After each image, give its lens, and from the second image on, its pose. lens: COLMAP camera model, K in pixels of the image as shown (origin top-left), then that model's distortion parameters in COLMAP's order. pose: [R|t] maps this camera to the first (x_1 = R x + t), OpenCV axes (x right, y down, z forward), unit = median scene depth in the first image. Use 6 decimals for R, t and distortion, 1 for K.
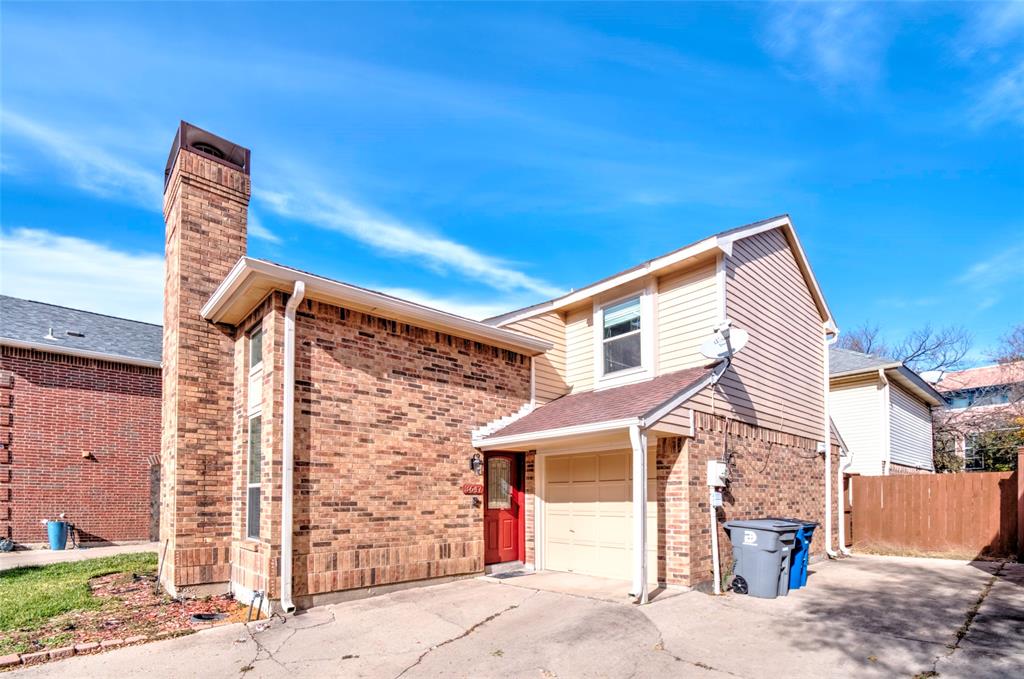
lens RADIAL K [[449.9, 0, 529.8], [0, 449.9, 310.1], [0, 0, 1]] dist [0.012159, -0.012387]
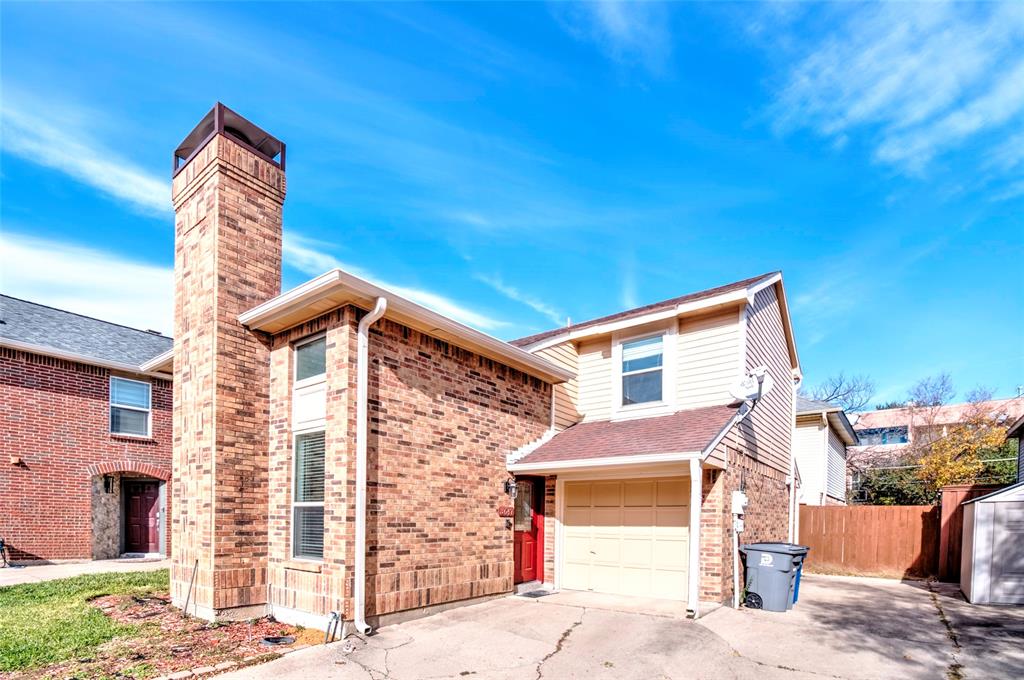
lens RADIAL K [[459.6, 0, 512.0], [0, 459.6, 340.0], [0, 0, 1]] dist [0.012827, -0.014278]
pose [[0.984232, 0.078782, 0.158371, -0.327436], [-0.083034, 0.996338, 0.020407, -0.014309], [-0.156183, -0.033236, 0.987169, -0.021955]]
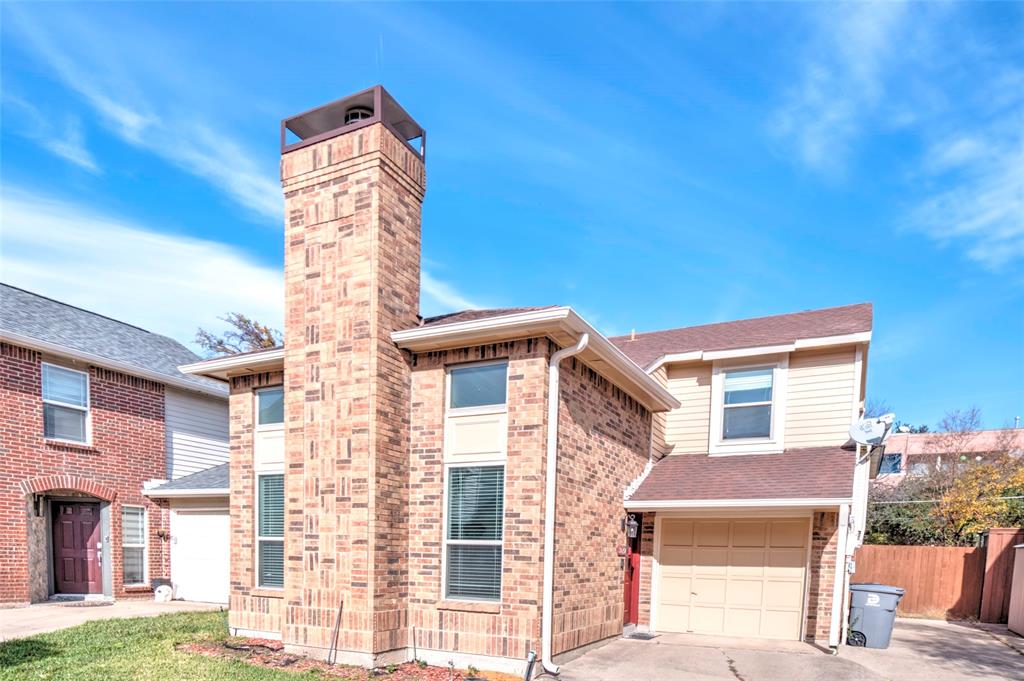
lens RADIAL K [[615.1, 0, 512.0], [0, 615.1, 340.5], [0, 0, 1]] dist [-0.001764, -0.003054]
pose [[0.936474, 0.138650, 0.322168, -0.883844], [-0.159892, 0.986312, 0.040299, -0.063518], [-0.312171, -0.089251, 0.945824, -0.133301]]
